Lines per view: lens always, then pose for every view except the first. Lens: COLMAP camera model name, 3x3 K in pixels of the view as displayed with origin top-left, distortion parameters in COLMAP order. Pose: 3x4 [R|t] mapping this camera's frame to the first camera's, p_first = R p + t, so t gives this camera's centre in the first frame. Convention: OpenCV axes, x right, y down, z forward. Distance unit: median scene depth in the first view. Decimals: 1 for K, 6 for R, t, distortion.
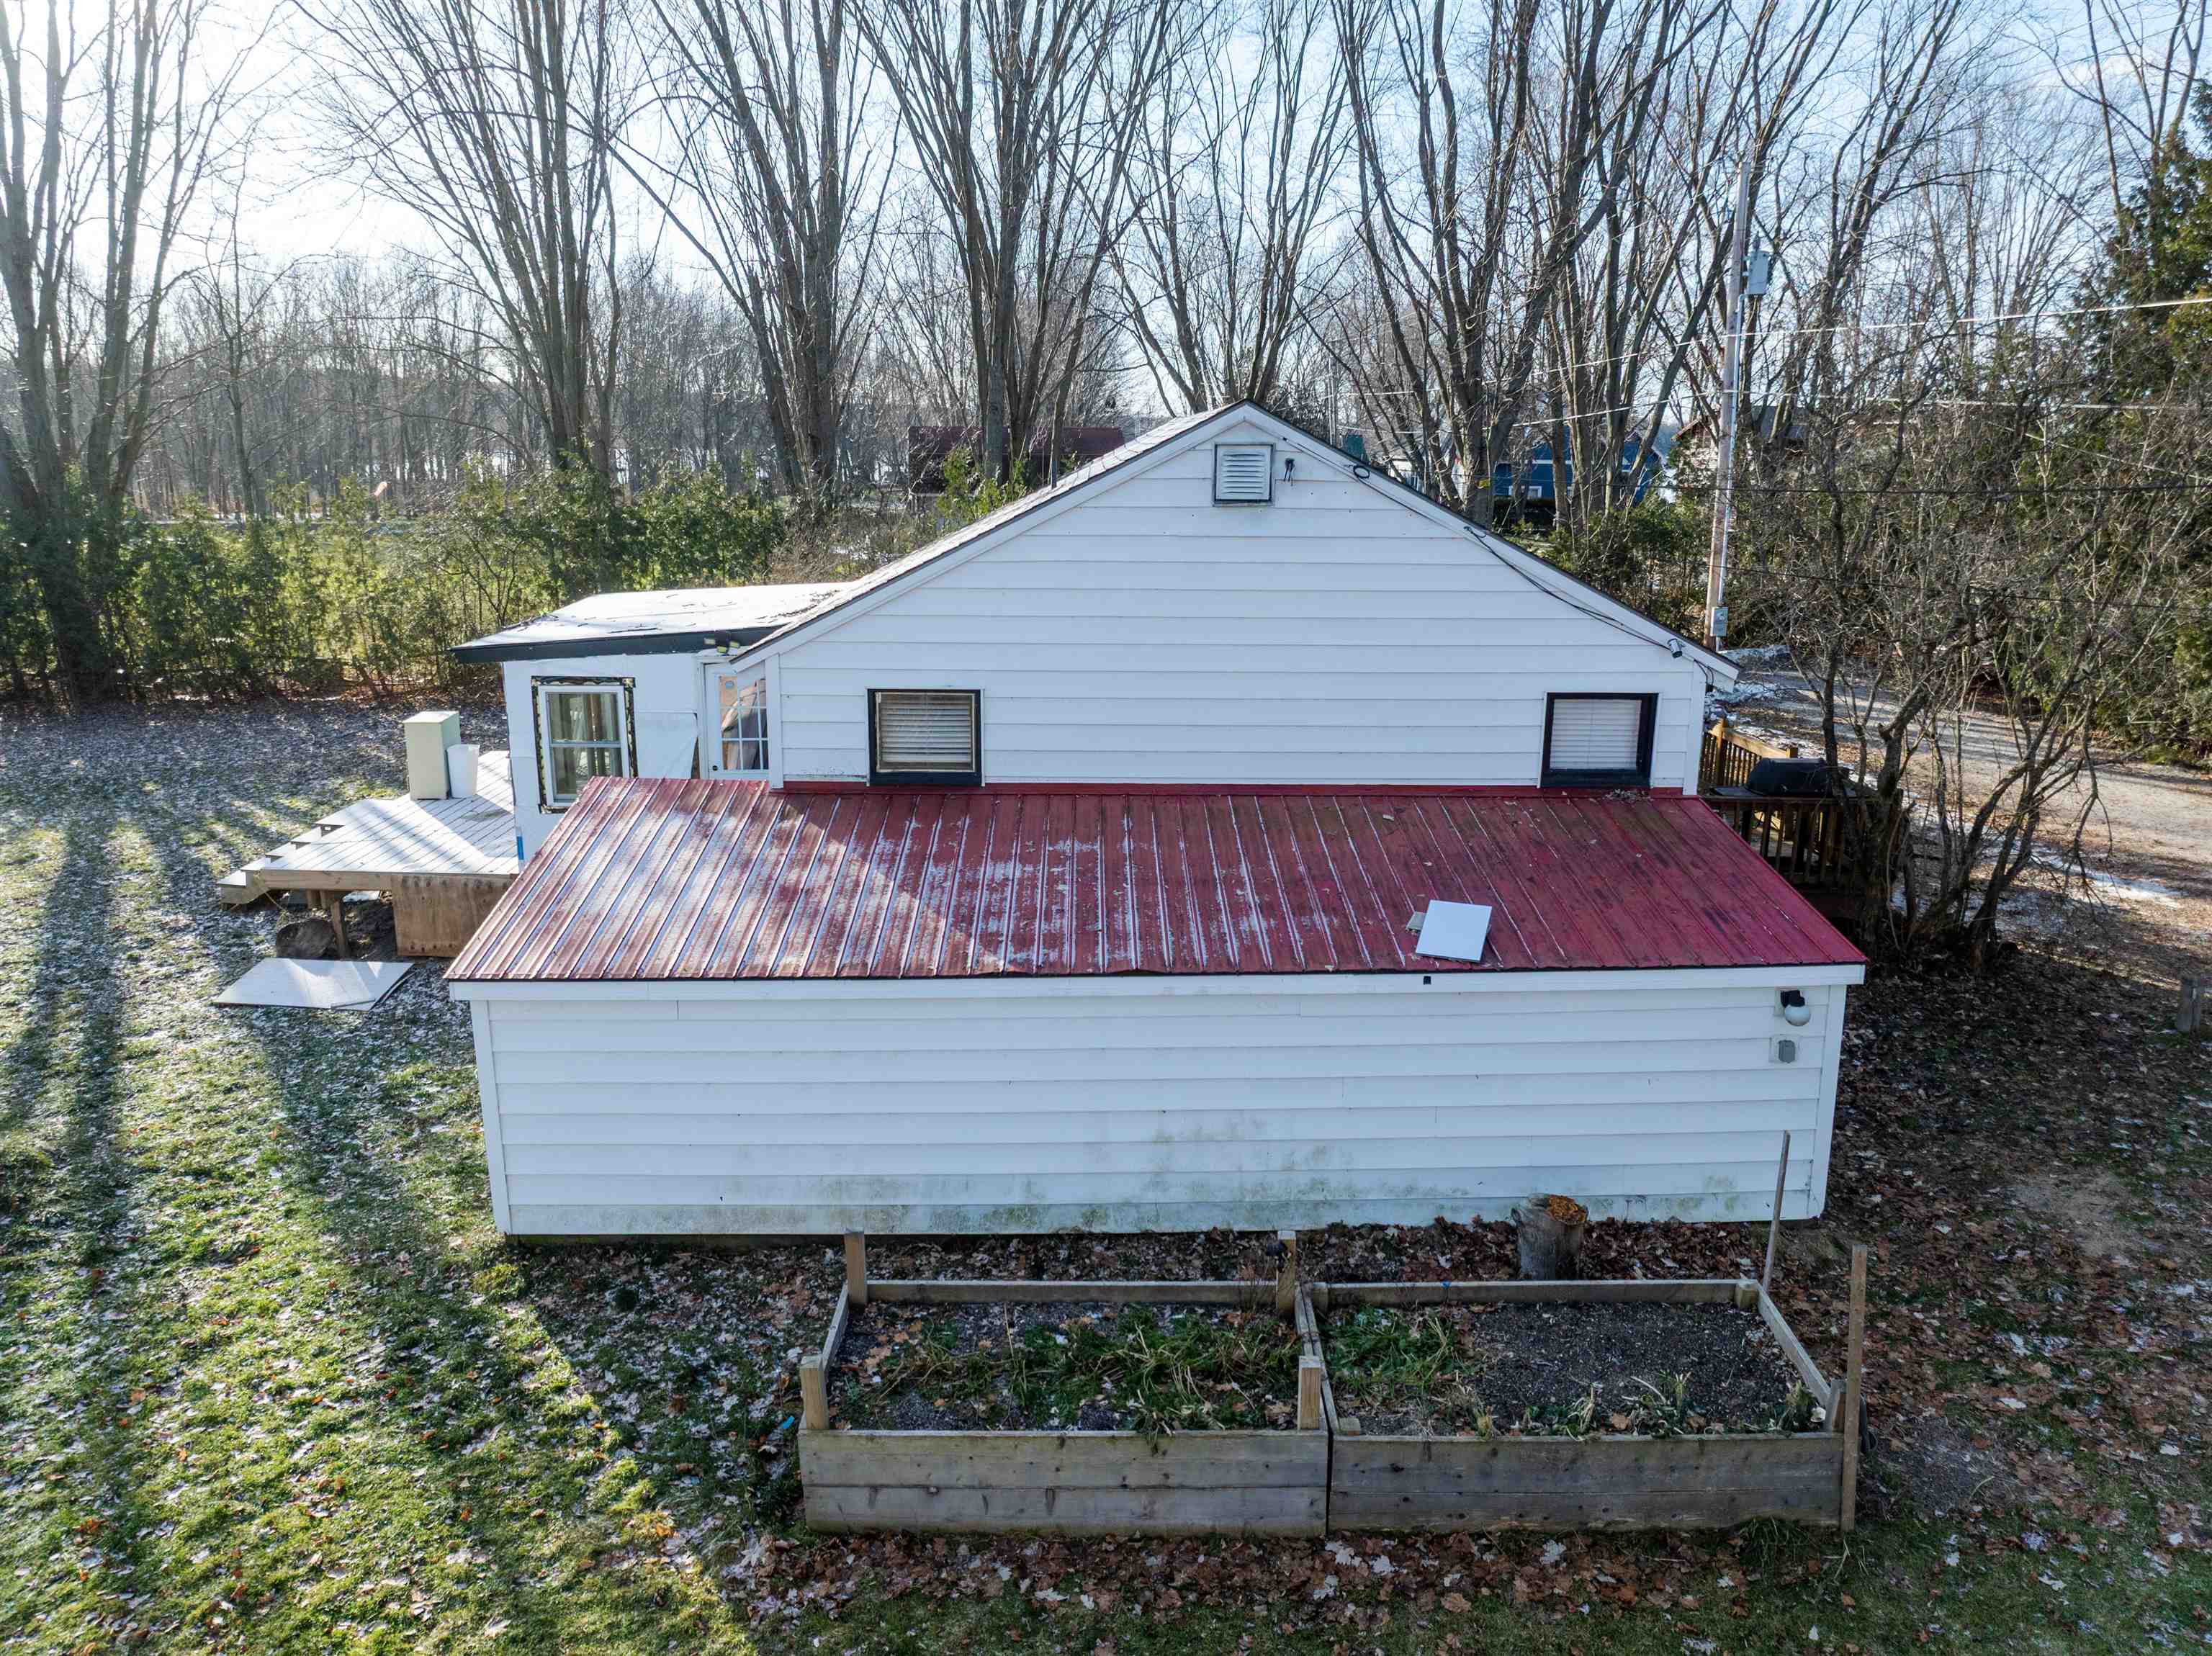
lens RADIAL K [[1552.3, 0, 1106.4], [0, 1552.3, 821.8], [0, 0, 1]] dist [-0.019961, -0.025718]
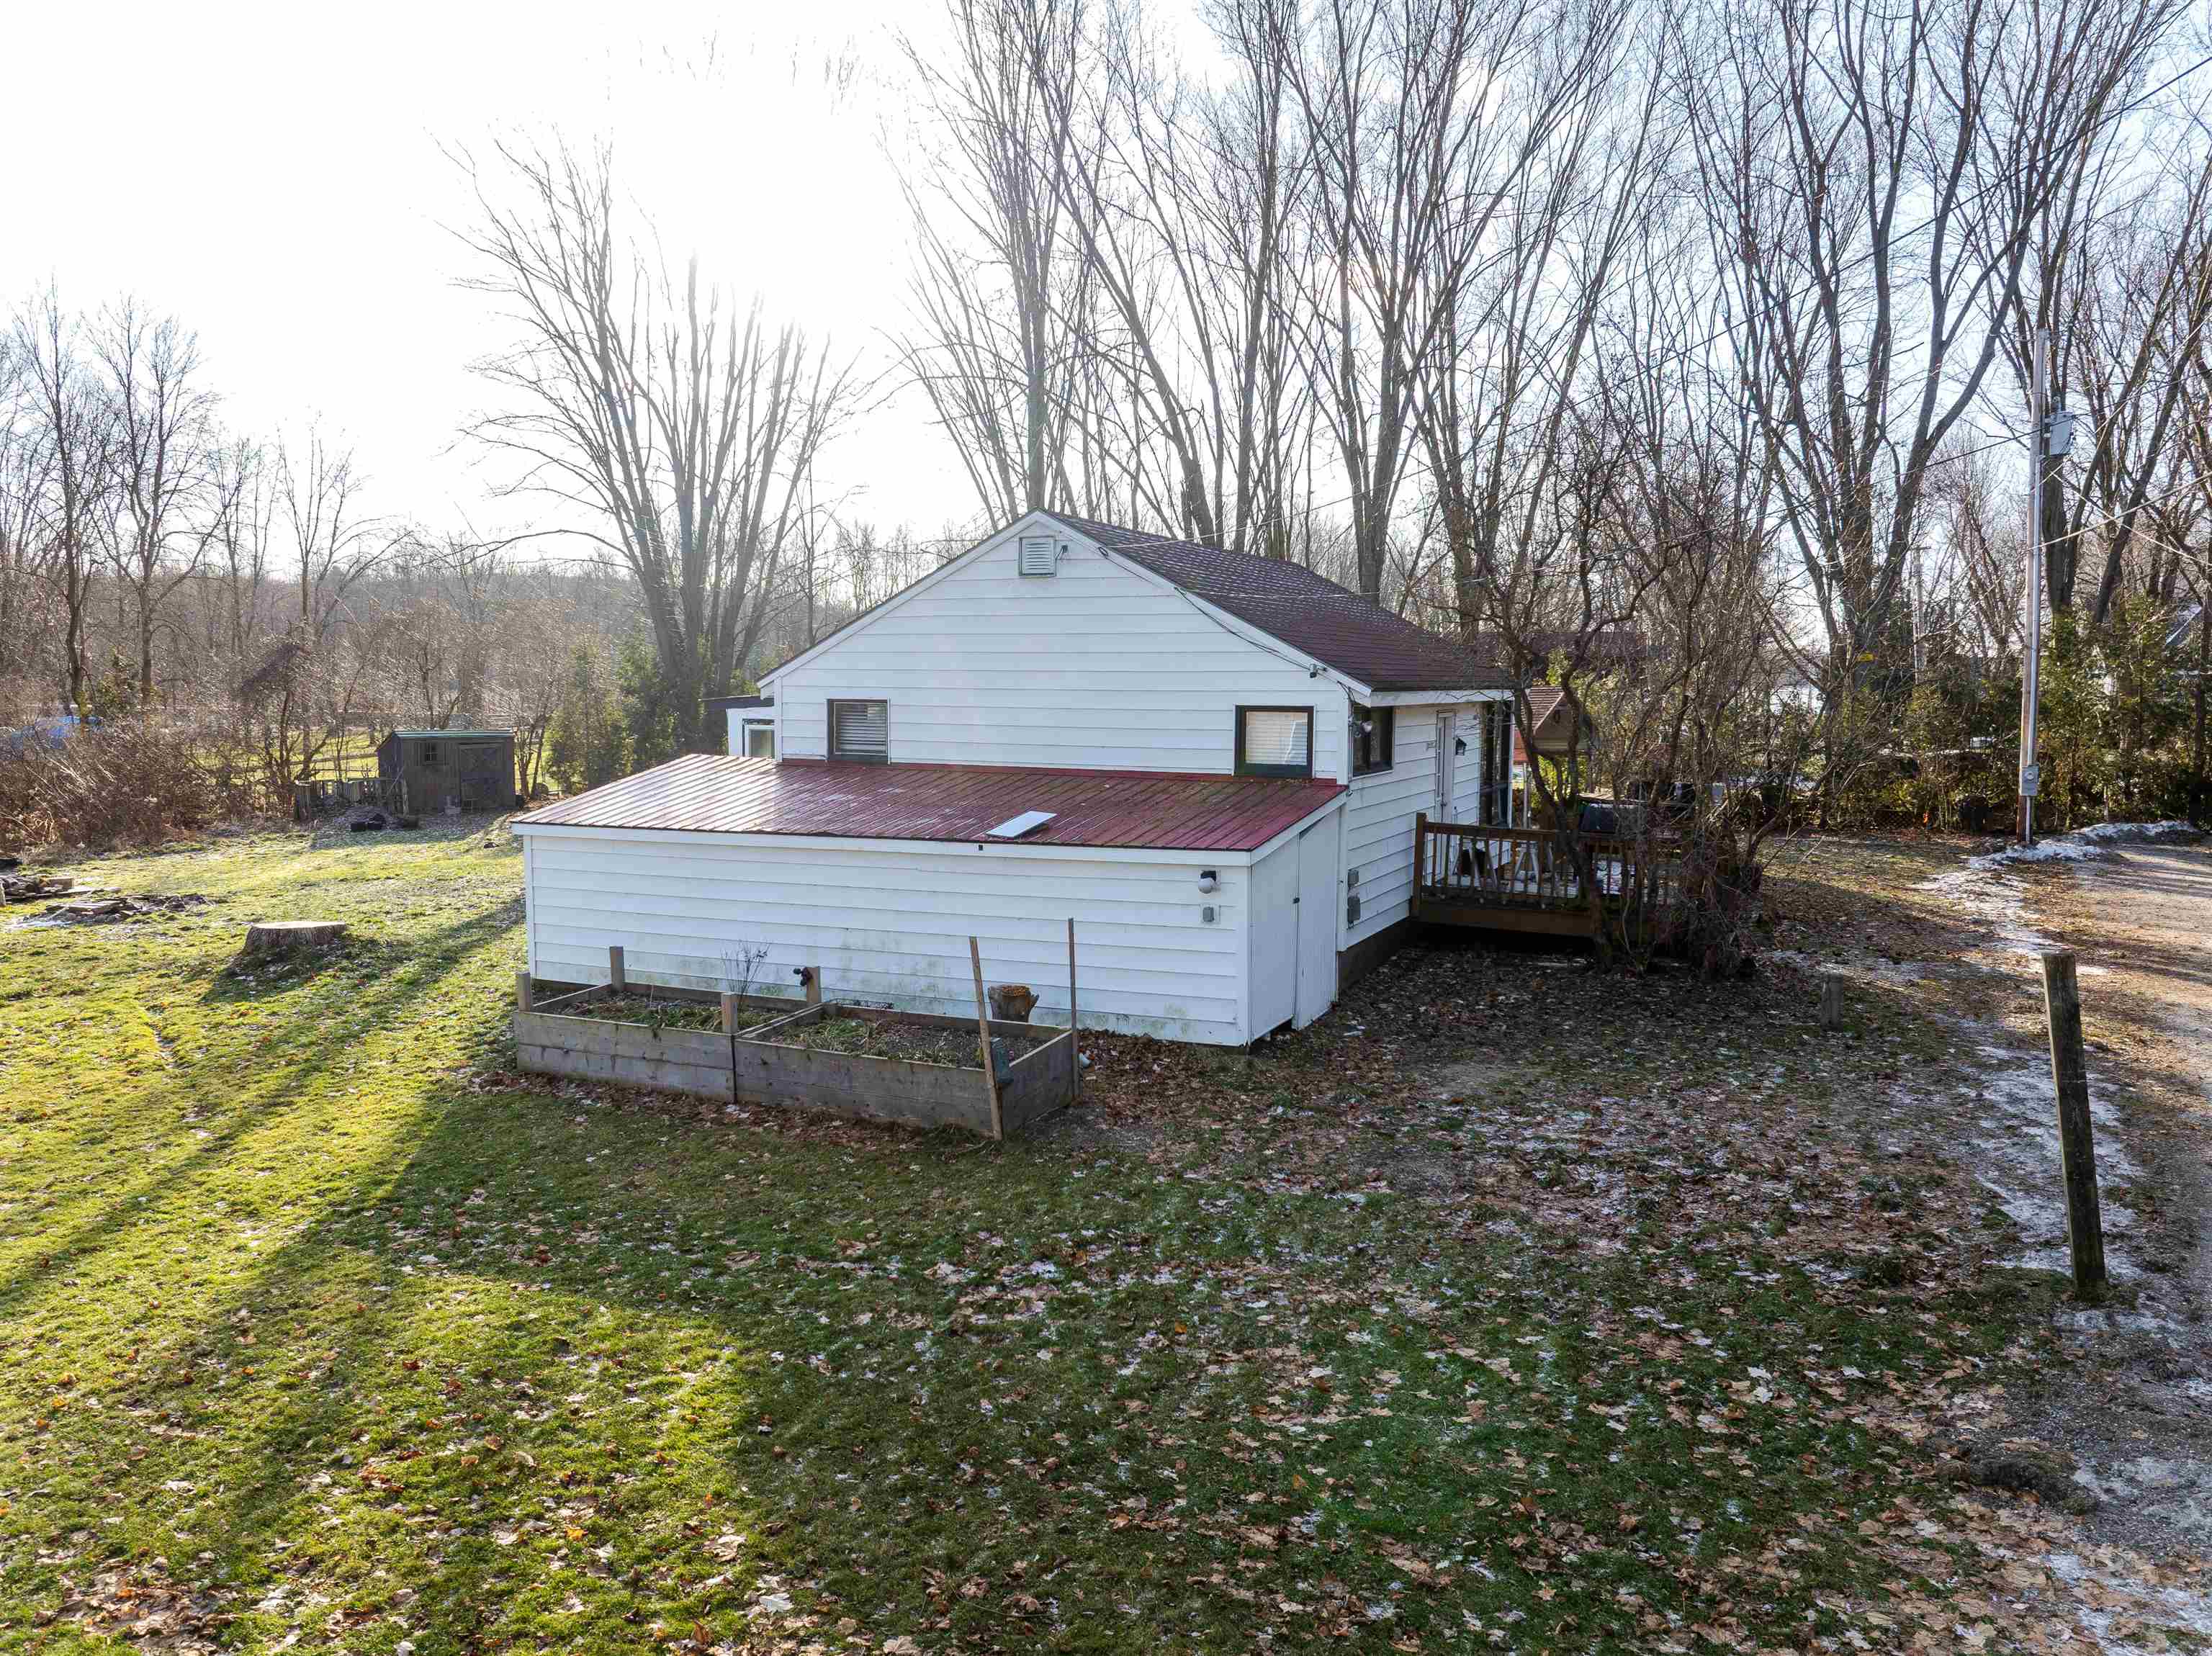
lens RADIAL K [[1552.3, 0, 1106.4], [0, 1552.3, 821.8], [0, 0, 1]] dist [-0.019961, -0.025718]
pose [[0.903888, 0.039814, -0.425912, 0.771869], [-0.101603, 0.987148, -0.123350, 0.200715], [0.415528, 0.154769, 0.896317, -0.267352]]
